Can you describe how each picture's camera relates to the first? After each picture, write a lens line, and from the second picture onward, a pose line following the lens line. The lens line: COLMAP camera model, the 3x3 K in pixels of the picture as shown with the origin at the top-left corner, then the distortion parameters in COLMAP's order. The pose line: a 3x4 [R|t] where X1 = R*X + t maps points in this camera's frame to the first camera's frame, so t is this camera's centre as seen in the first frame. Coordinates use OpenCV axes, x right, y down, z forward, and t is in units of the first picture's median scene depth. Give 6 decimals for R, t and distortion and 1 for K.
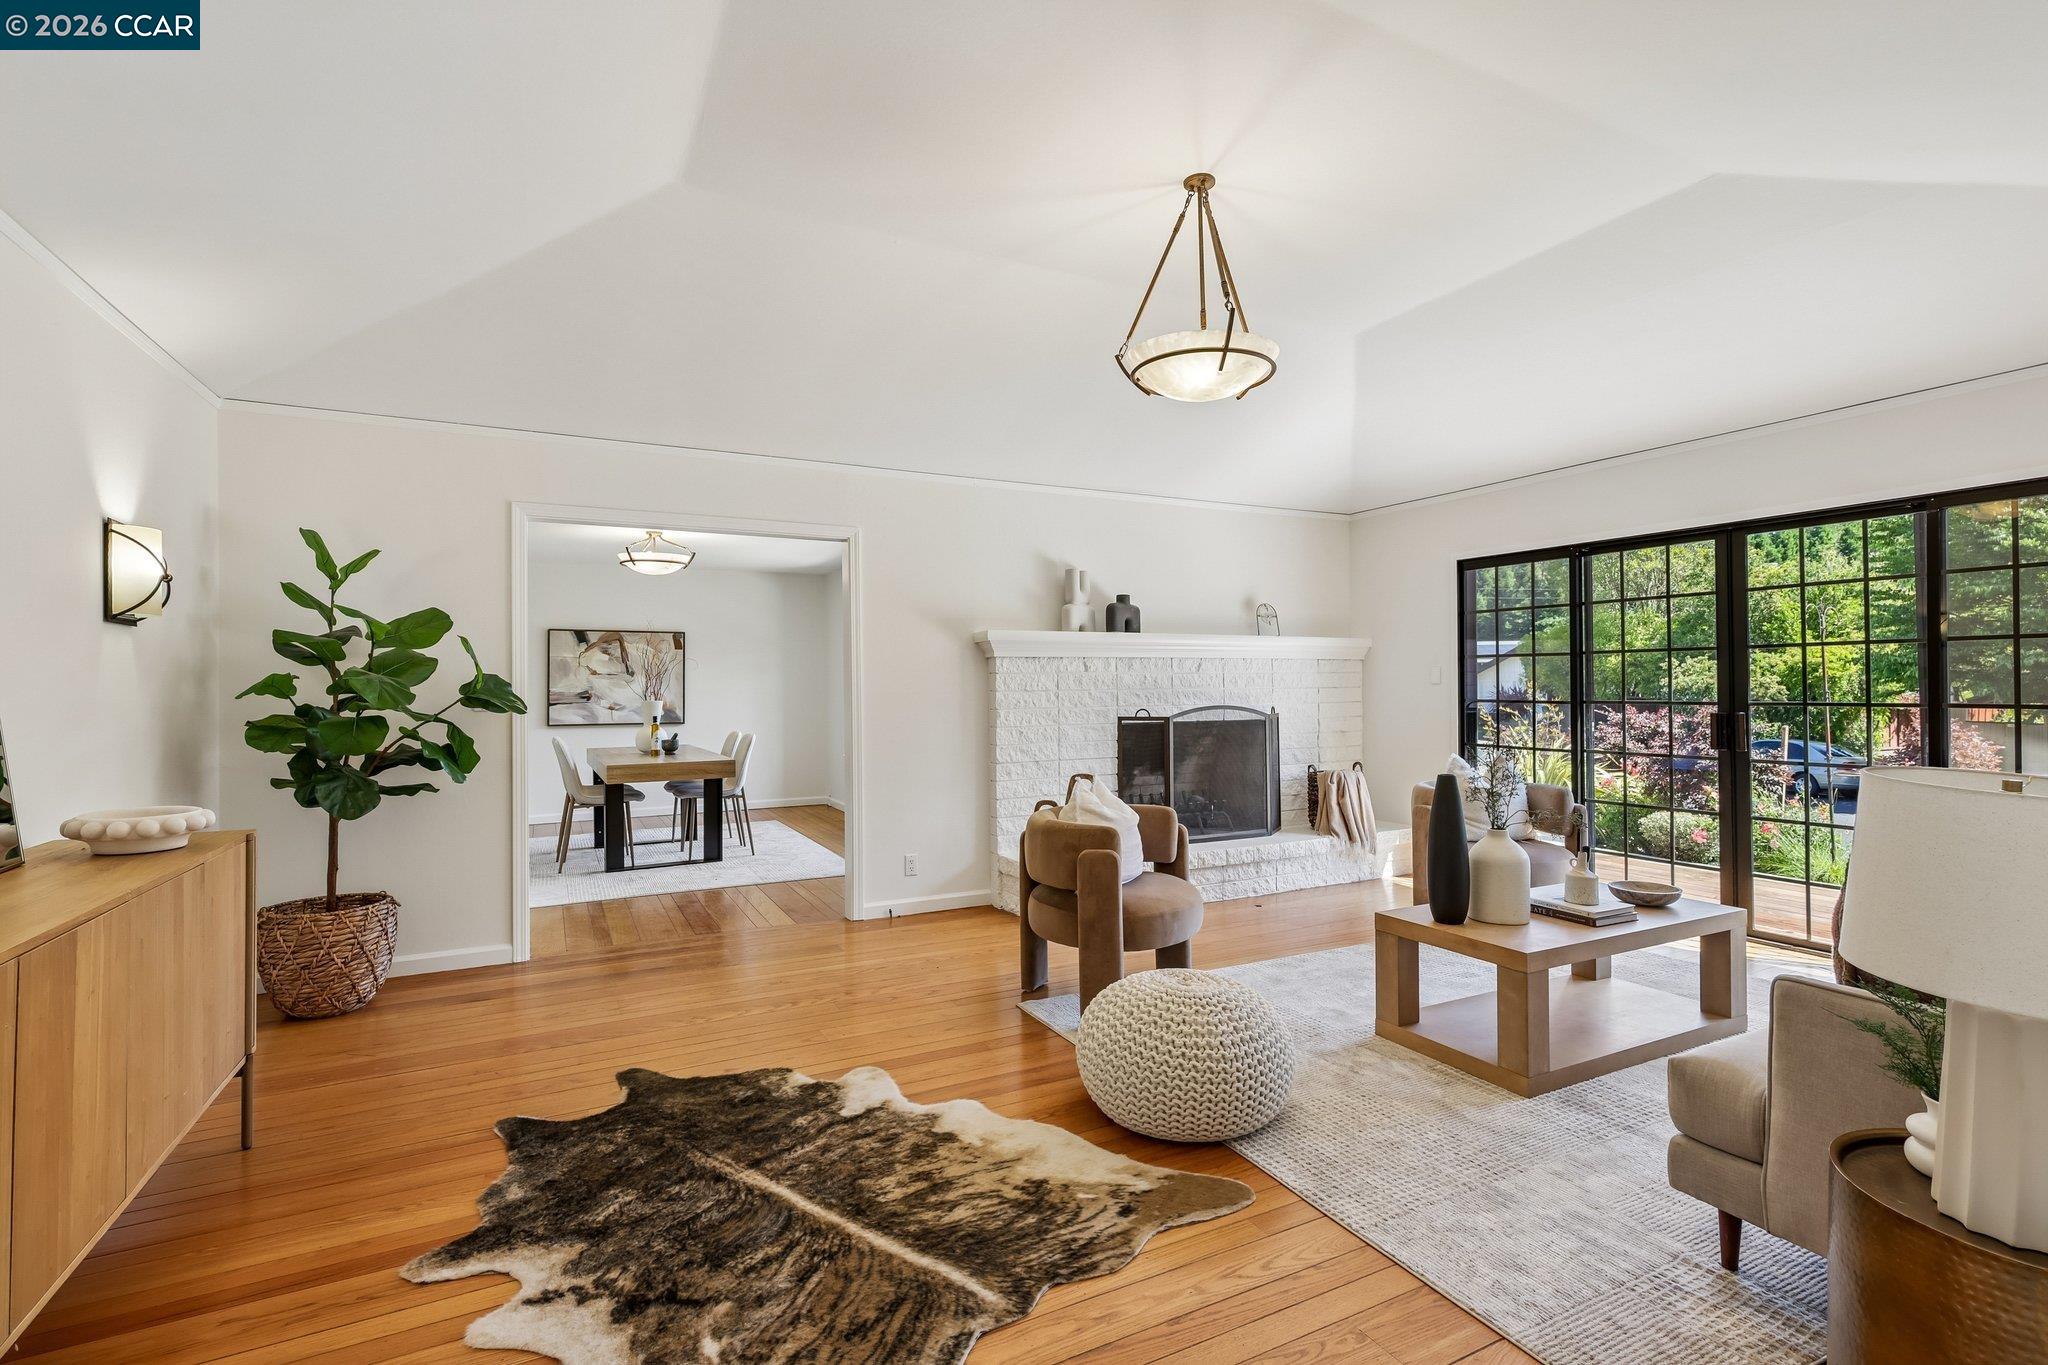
lens RADIAL K [[933.8, 0, 1043.4], [0, 933.8, 681.8], [0, 0, 1]] dist [-0.010540, 0.003077]
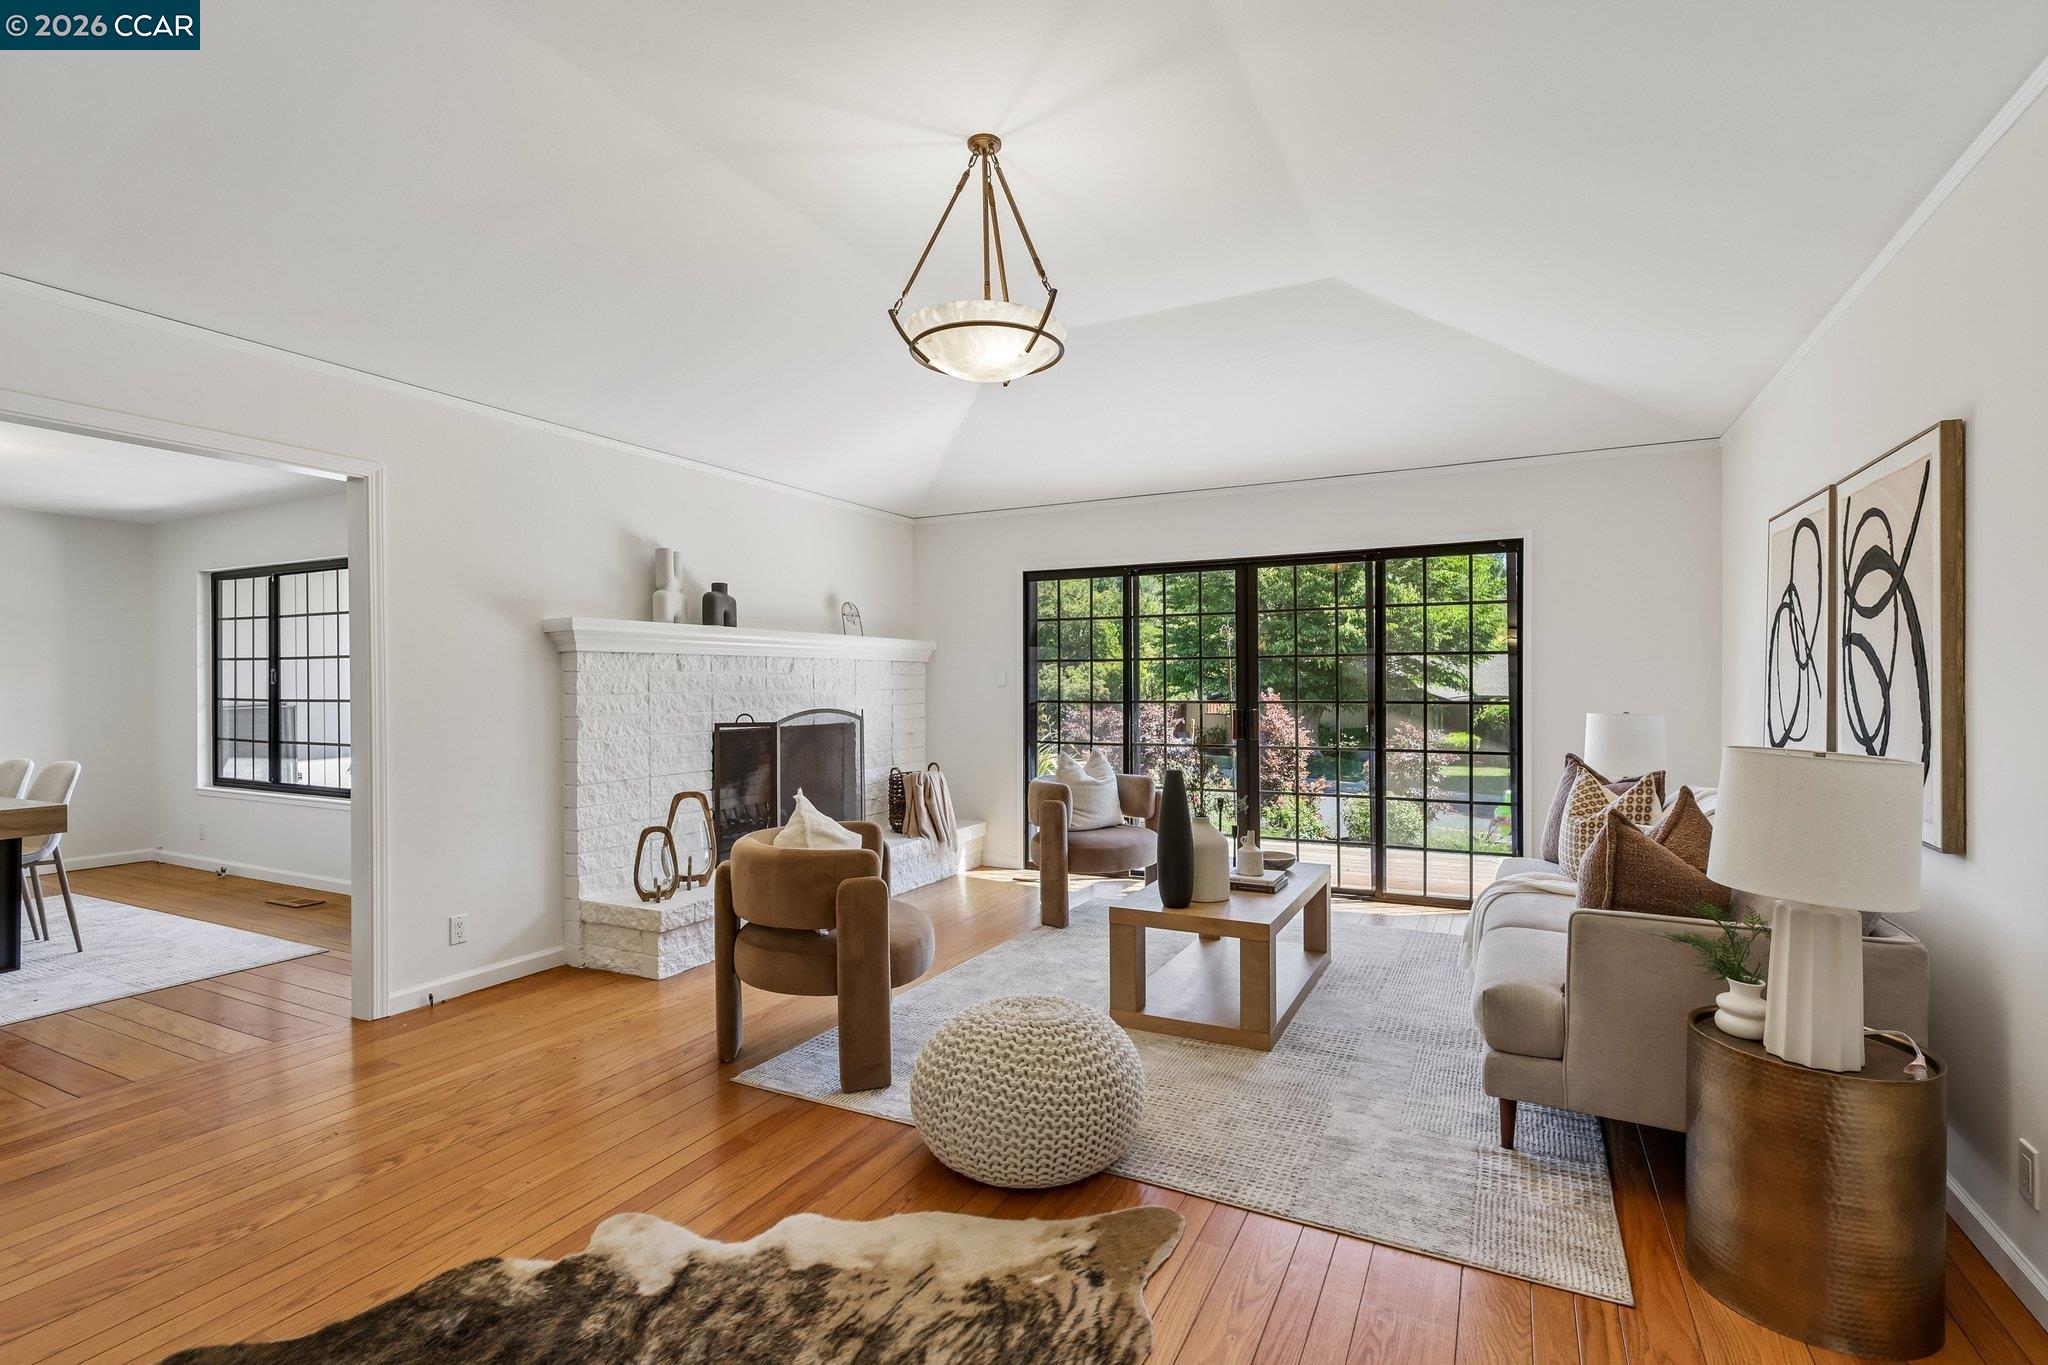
lens RADIAL K [[933.8, 0, 1034.7], [0, 933.8, 680.8], [0, 0, 1]] dist [-0.010540, 0.003077]
pose [[0.812334, 0.004506, 0.583175, -0.372027], [-0.002014, 0.999986, -0.004921, 0.003091], [-0.583189, 0.002823, 0.812331, 0.244582]]
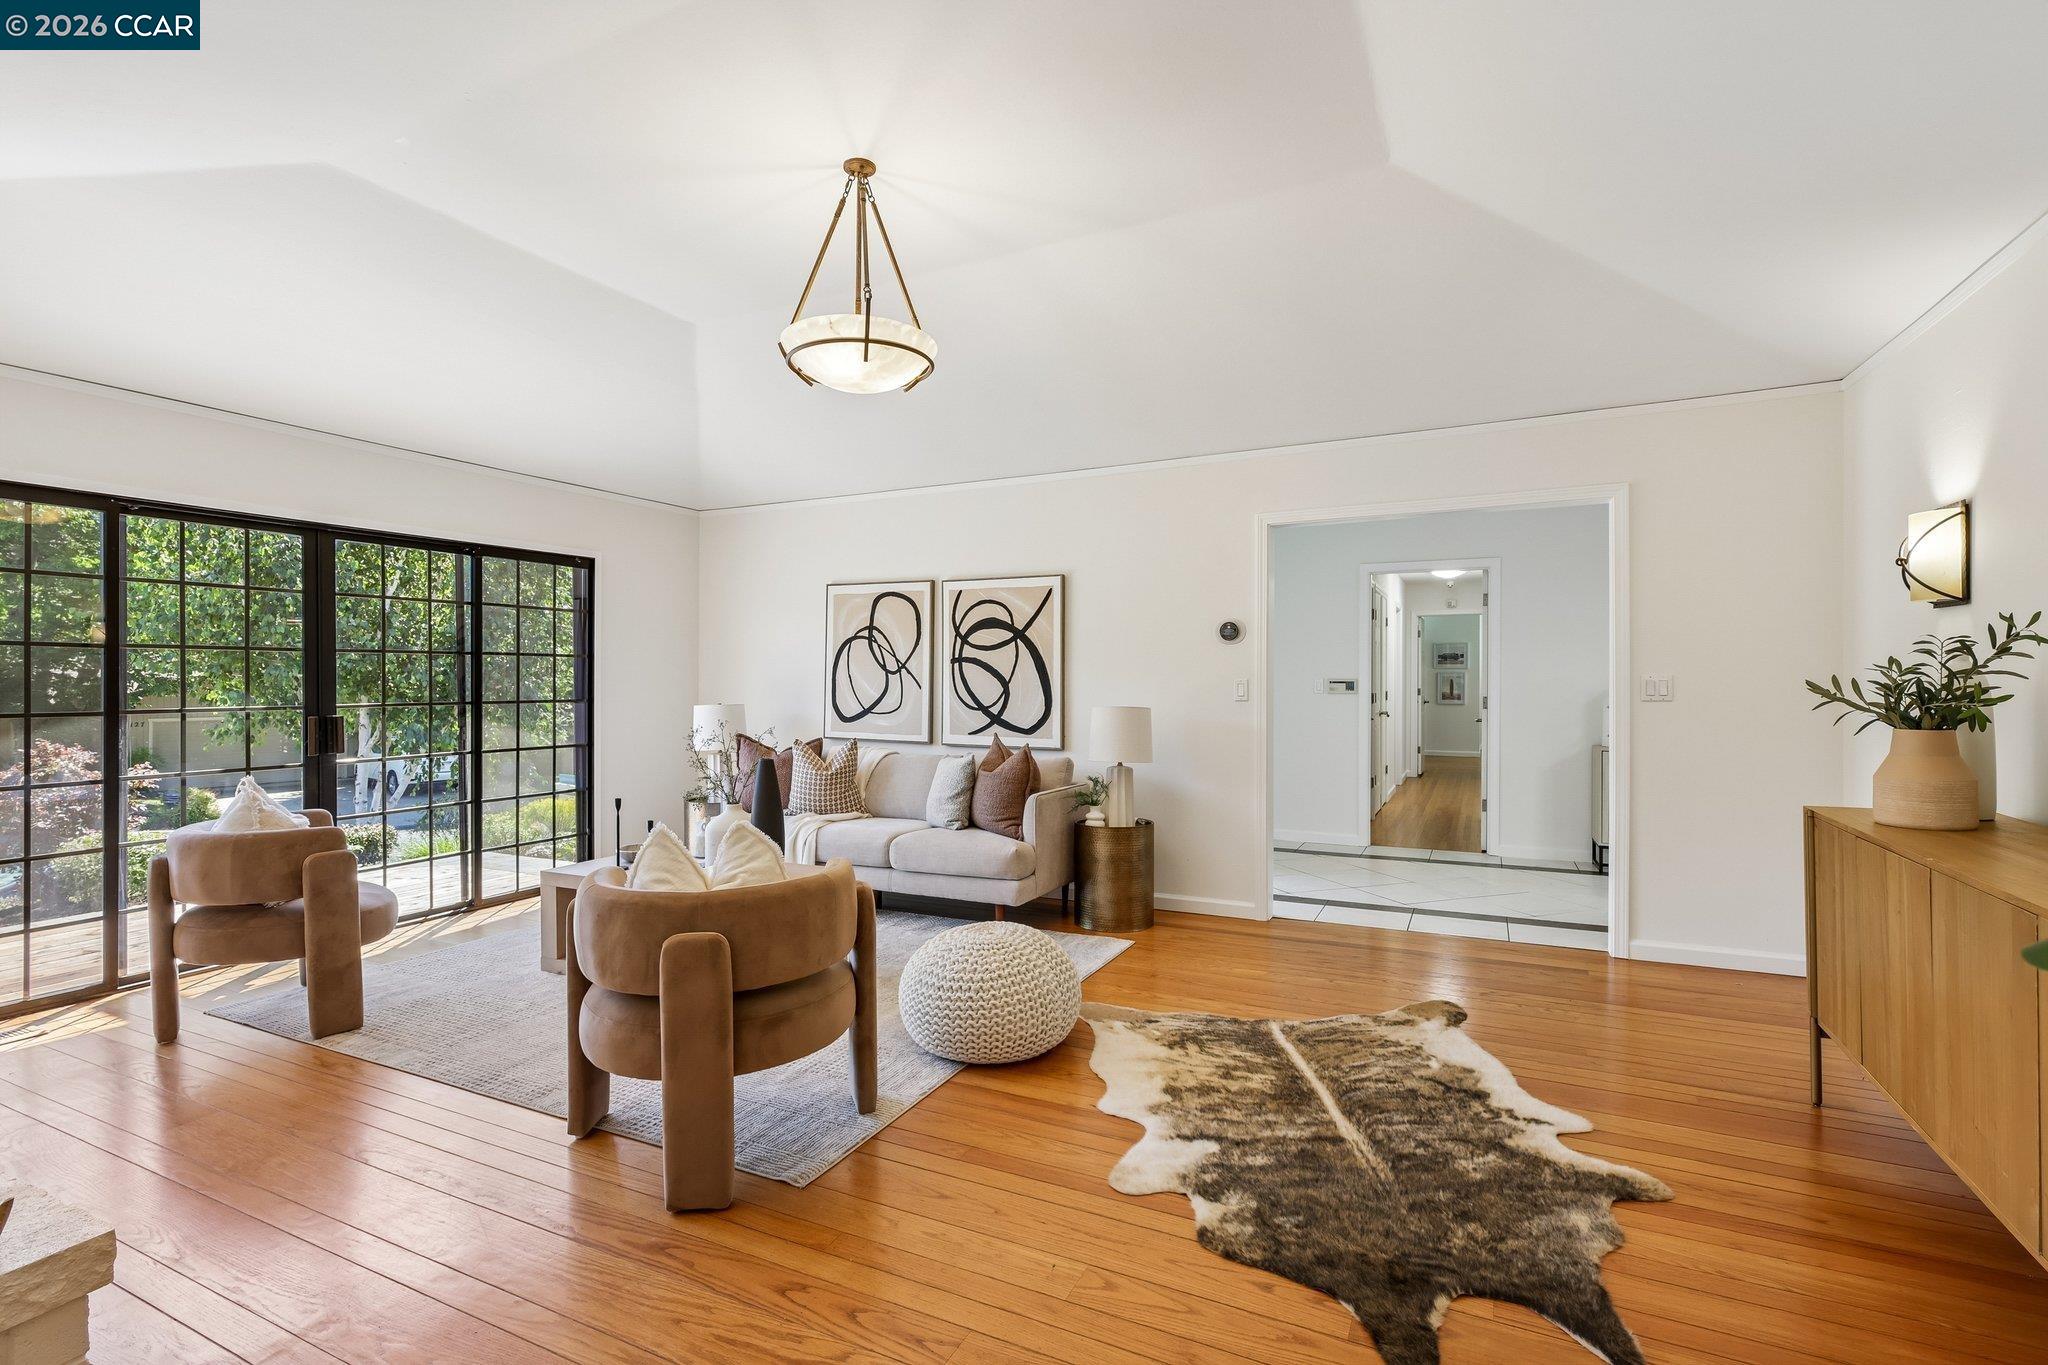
lens RADIAL K [[933.8, 0, 1020.3], [0, 933.8, 682.4], [0, 0, 1]] dist [-0.010540, 0.003077]
pose [[-0.580803, 0.008954, 0.813995, -0.810718], [0.006823, 0.999958, -0.006131, 0.014412], [-0.814015, 0.001993, -0.580840, 1.610596]]
